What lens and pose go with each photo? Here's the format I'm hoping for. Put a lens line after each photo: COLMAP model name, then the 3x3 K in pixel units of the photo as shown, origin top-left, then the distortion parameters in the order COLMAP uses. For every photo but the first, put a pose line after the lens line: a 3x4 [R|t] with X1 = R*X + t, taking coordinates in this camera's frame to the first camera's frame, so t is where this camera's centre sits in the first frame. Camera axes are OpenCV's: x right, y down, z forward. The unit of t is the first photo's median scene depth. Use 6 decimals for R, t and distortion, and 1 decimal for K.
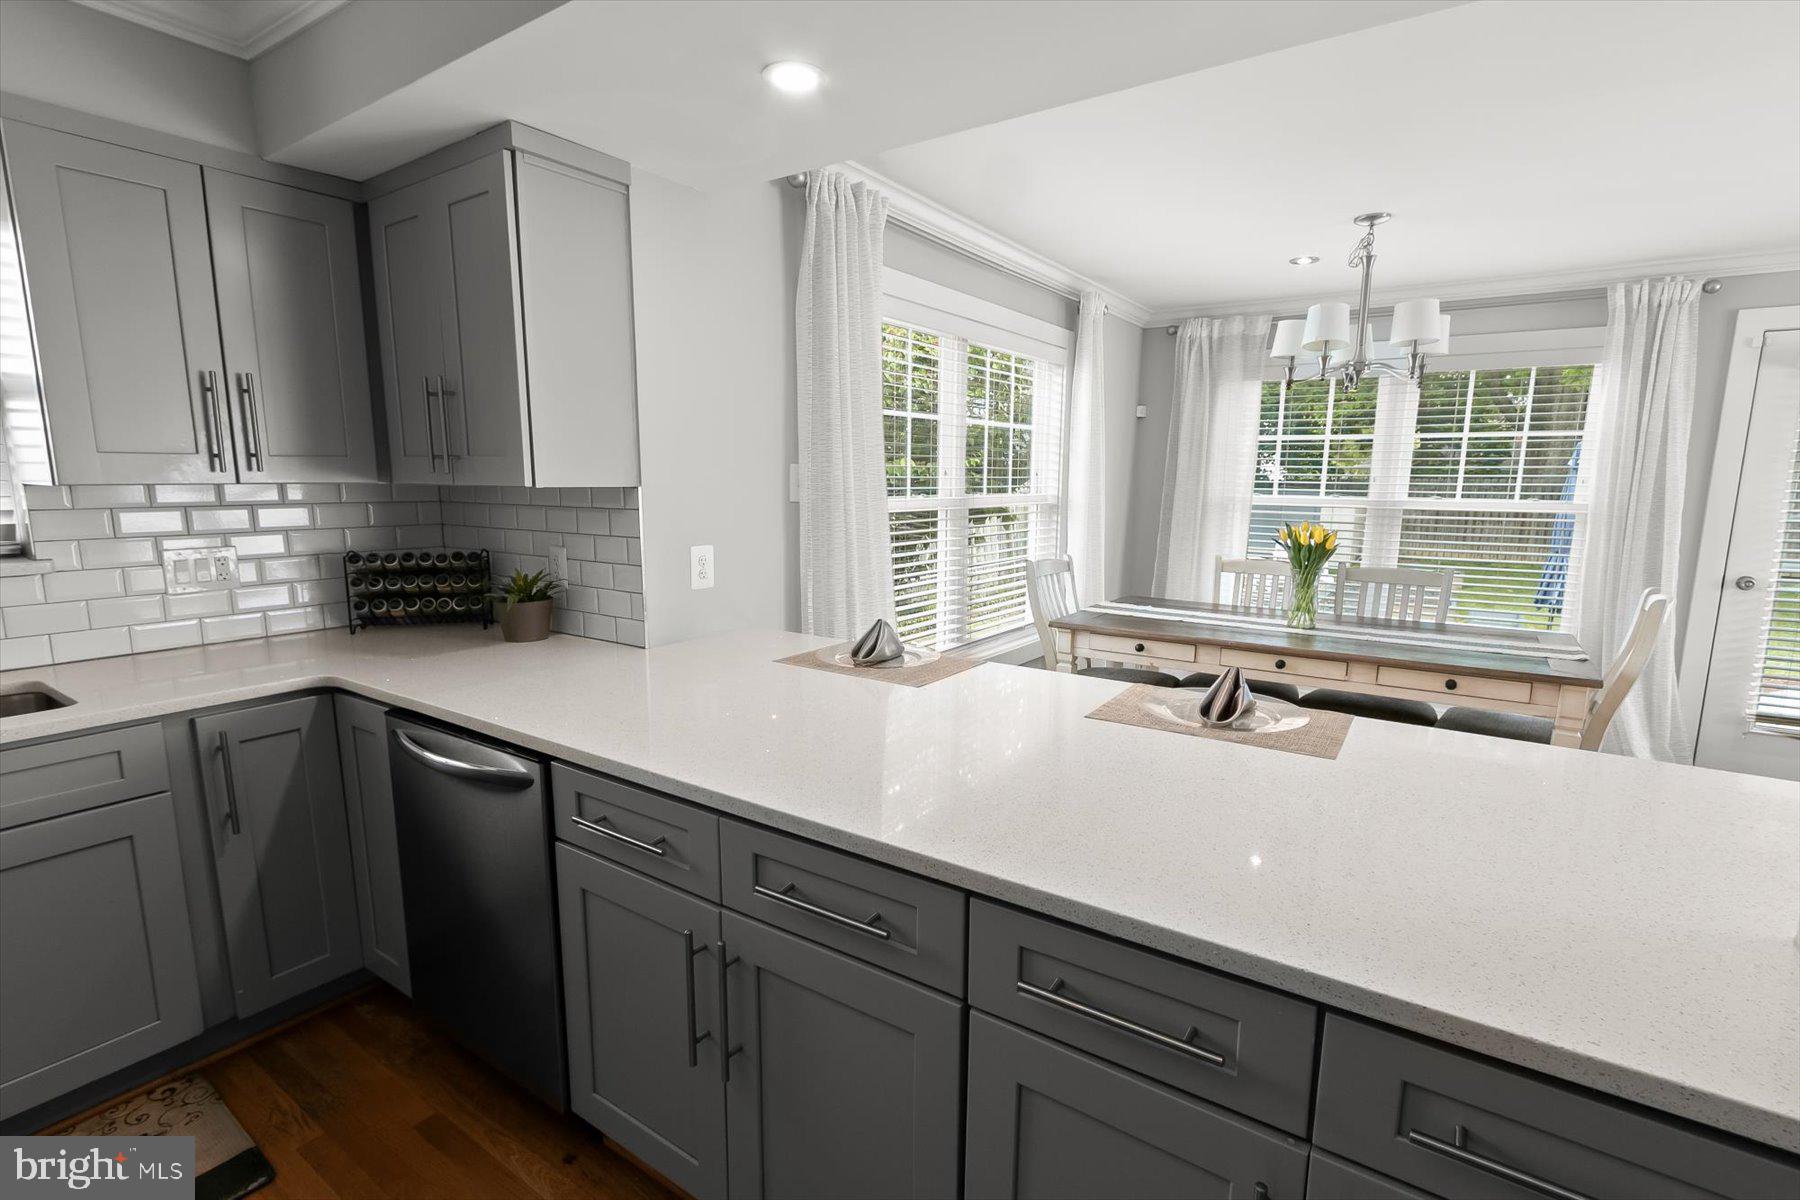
lens RADIAL K [[850.8, 0, 890.0], [0, 850.8, 601.5], [0, 0, 1]] dist [0.001796, 0.000125]
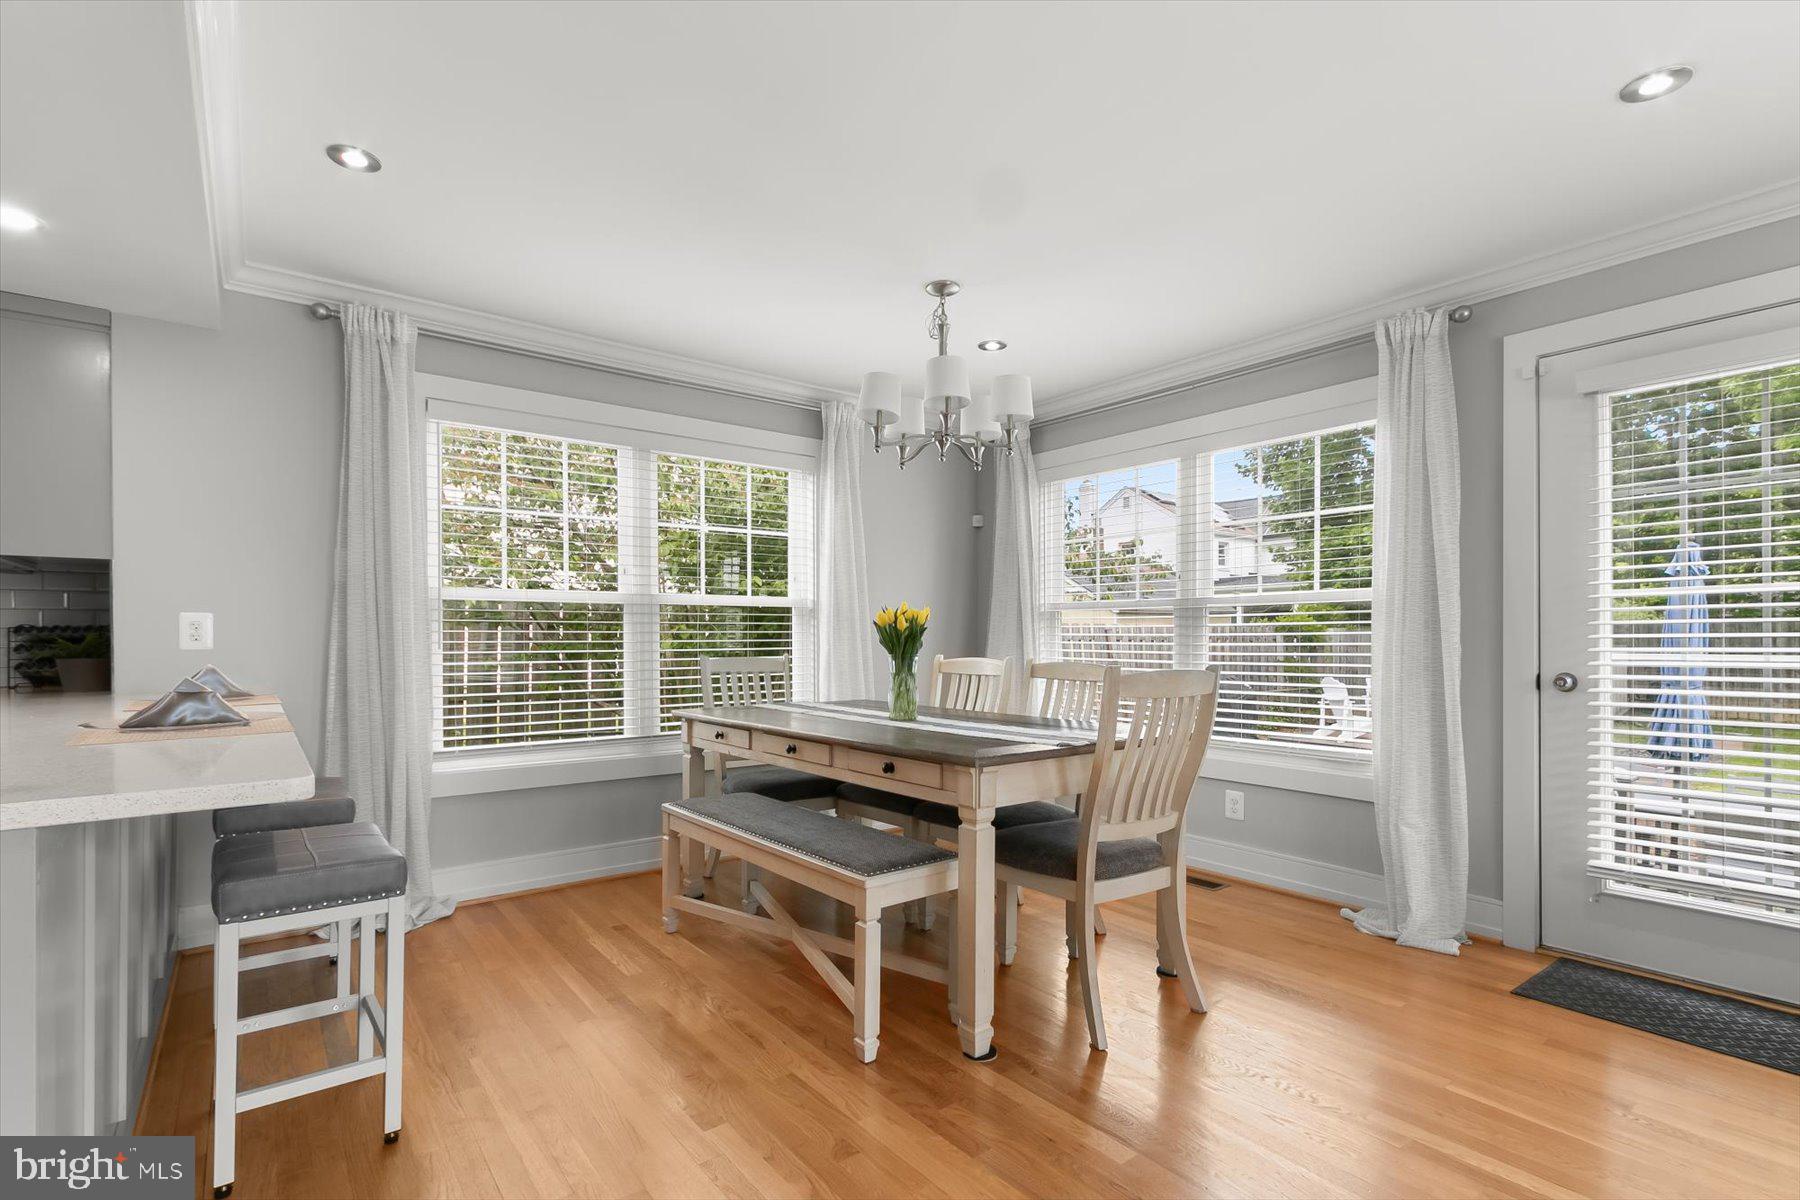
lens RADIAL K [[838.4, 0, 900.9], [0, 838.4, 637.3], [0, 0, 1]] dist [0.002943, -0.000608]
pose [[0.953698, -0.011443, -0.300548, 1.031718], [-0.033591, 0.988972, -0.144242, 0.099753], [0.298884, 0.147659, 0.942796, 0.200120]]
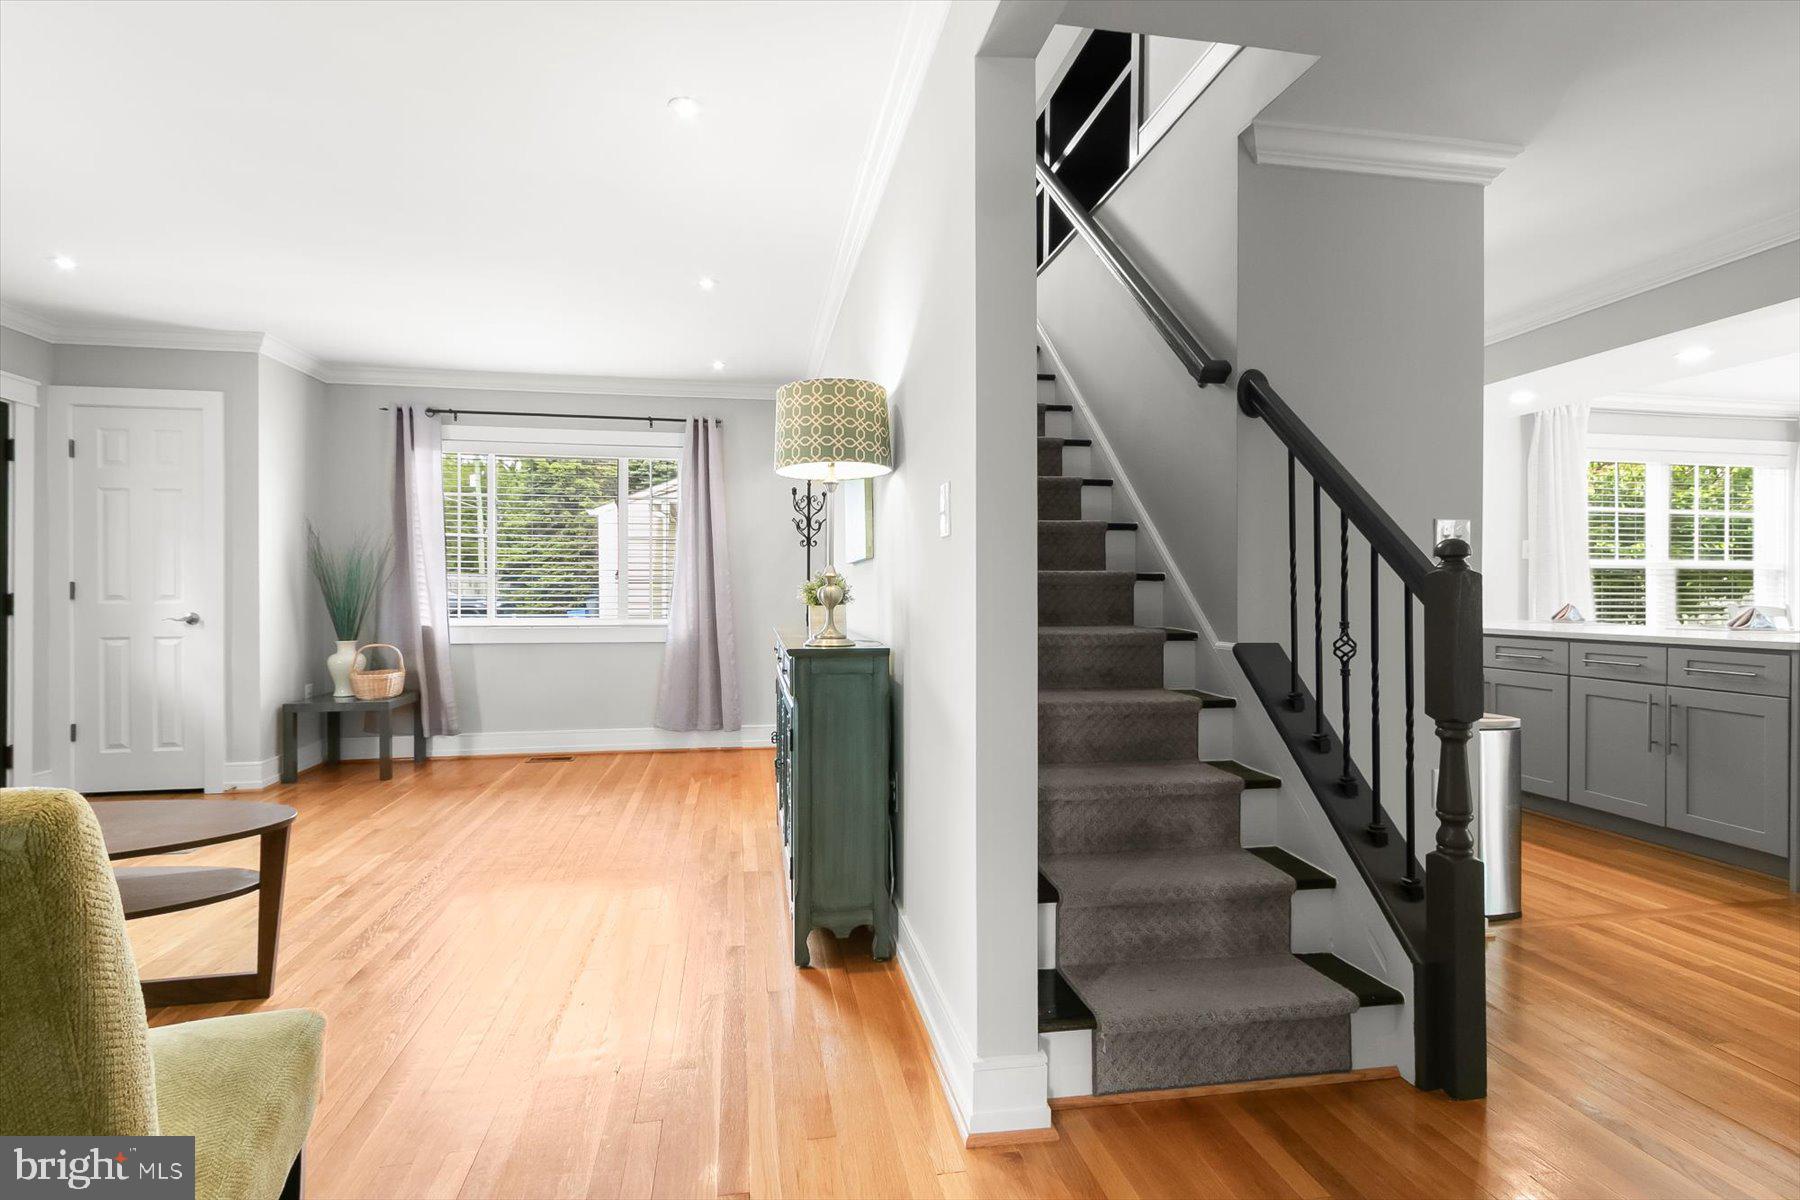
lens RADIAL K [[850.8, 0, 890.0], [0, 850.8, 601.5], [0, 0, 1]] dist [0.001796, 0.000125]
pose [[0.708633, 0.001209, -0.705576, 0.261768], [-0.101889, 0.989692, -0.100635, 0.365455], [0.698181, 0.143204, 0.701452, -1.546118]]
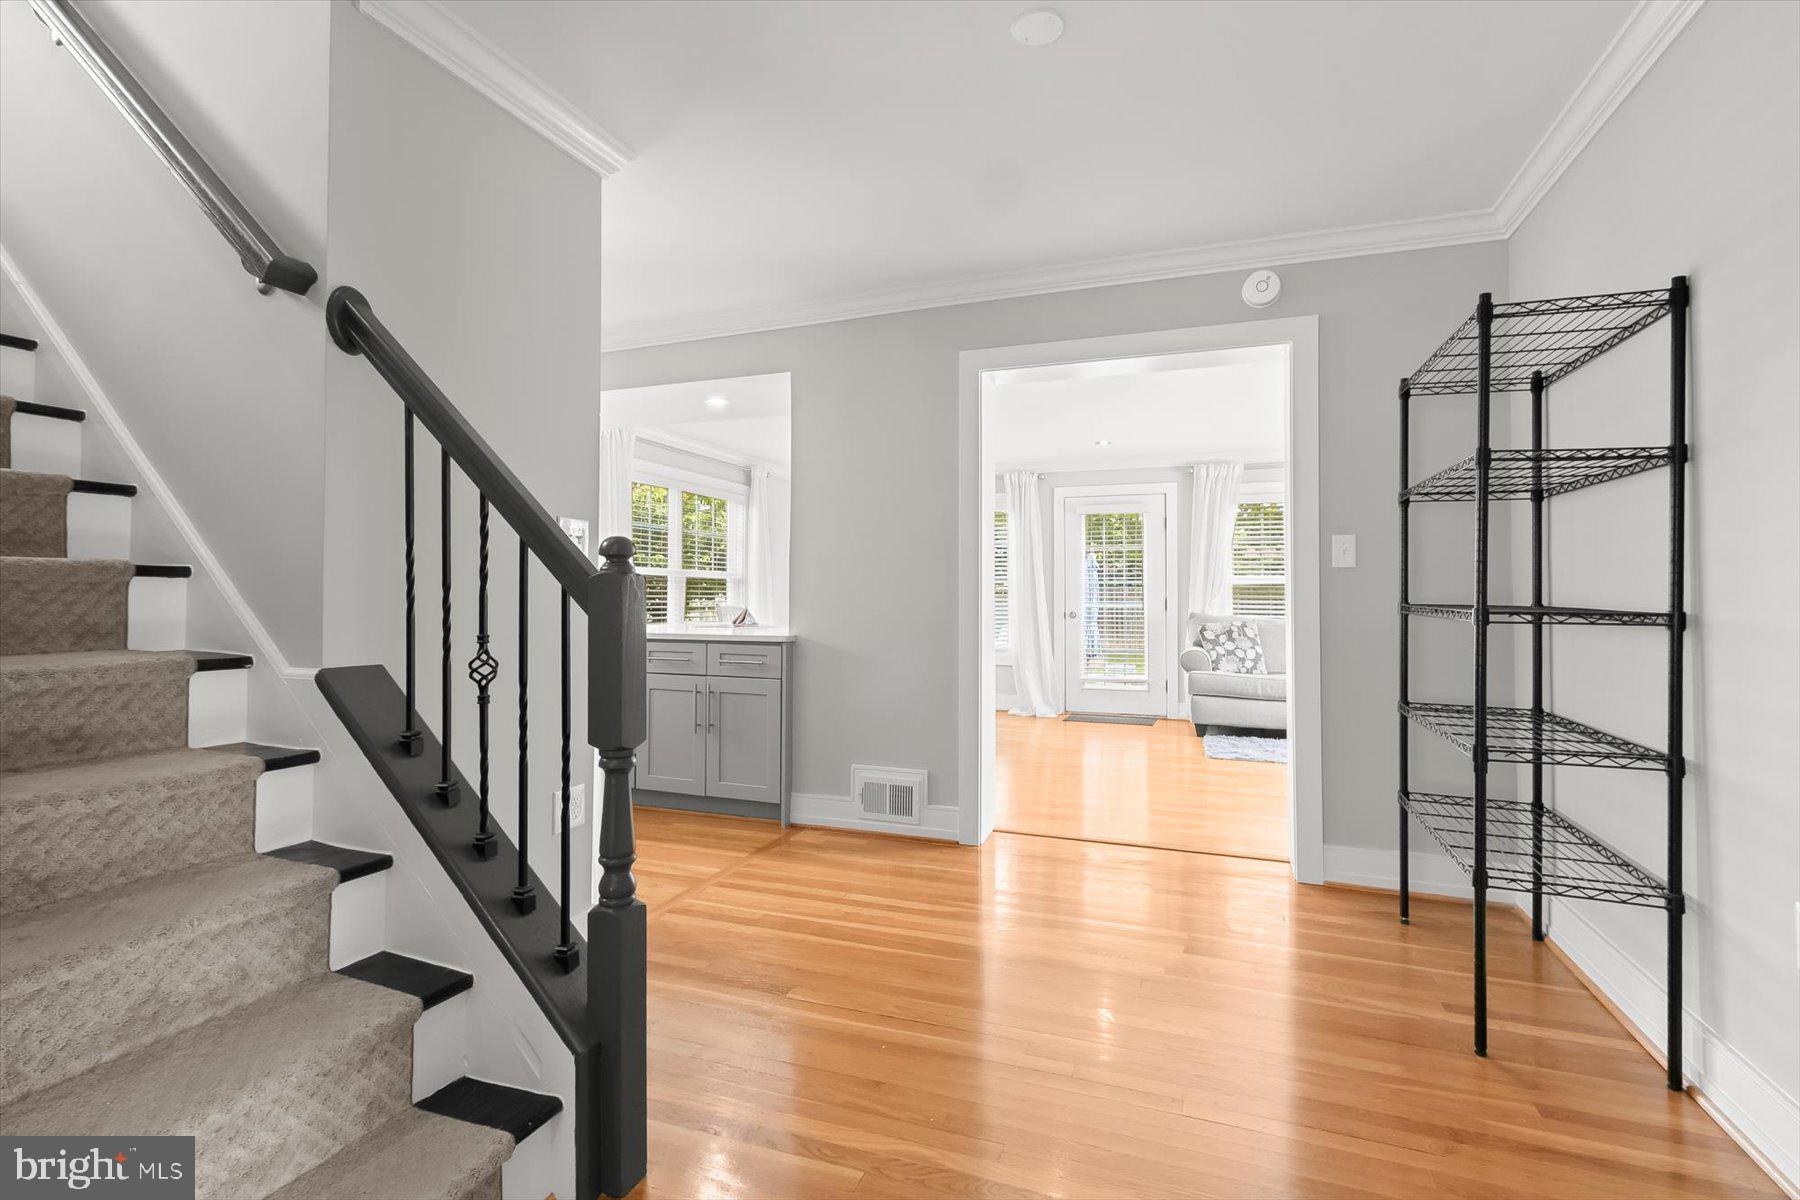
lens RADIAL K [[844.2, 0, 891.2], [0, 844.2, 582.9], [0, 0, 1]] dist [0.001765, 0.000232]
pose [[0.970693, 0.002933, 0.240306, 0.130616], [0.036701, 0.986388, -0.160289, 0.329721], [-0.237505, 0.164411, 0.957372, -1.336956]]
